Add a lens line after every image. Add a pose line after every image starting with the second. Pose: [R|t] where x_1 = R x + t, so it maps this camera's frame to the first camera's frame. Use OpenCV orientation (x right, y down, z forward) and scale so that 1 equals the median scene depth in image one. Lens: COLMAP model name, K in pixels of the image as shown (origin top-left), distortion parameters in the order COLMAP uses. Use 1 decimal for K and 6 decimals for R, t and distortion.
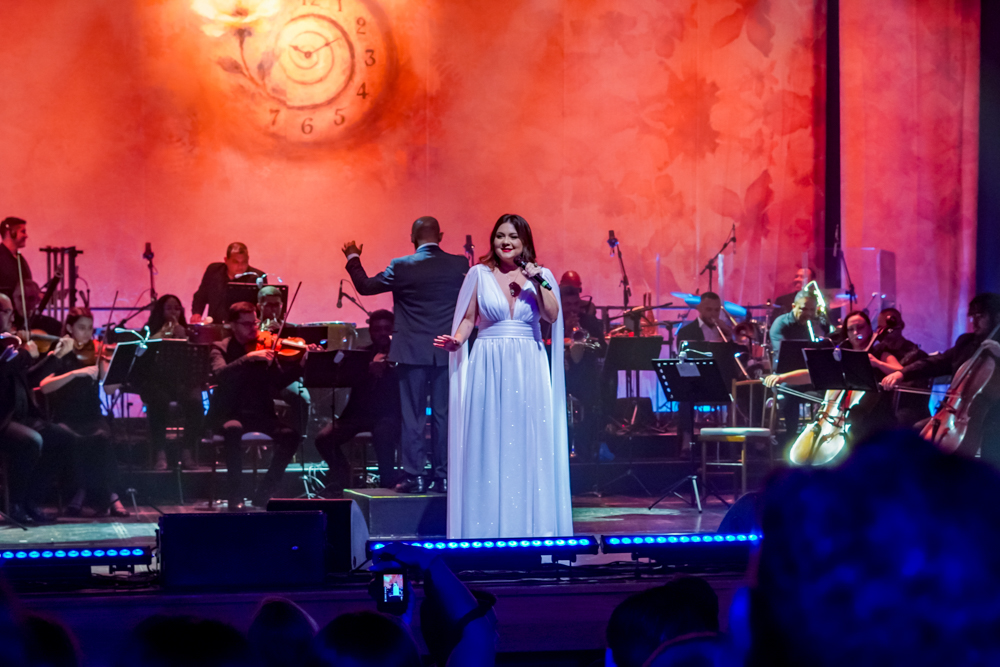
lens RADIAL K [[2208.3, 0, 480.8], [0, 2208.3, 334.2], [0, 0, 1]] dist [-0.032425, 0.263723]
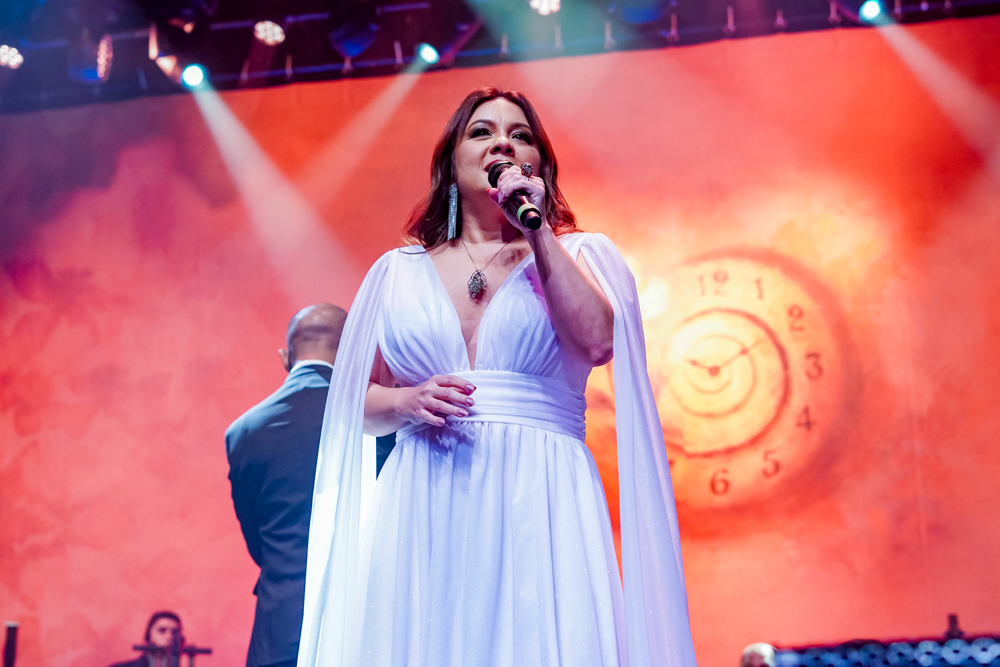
lens RADIAL K [[2202.5, 0, 483.5], [0, 2202.5, 335.4], [0, 0, 1]] dist [-0.021583, -0.102869]
pose [[0.914719, -0.132137, -0.381876, 0.102733], [0.018037, 0.957434, -0.288088, 0.043546], [0.403688, 0.256631, 0.878166, 0.416764]]
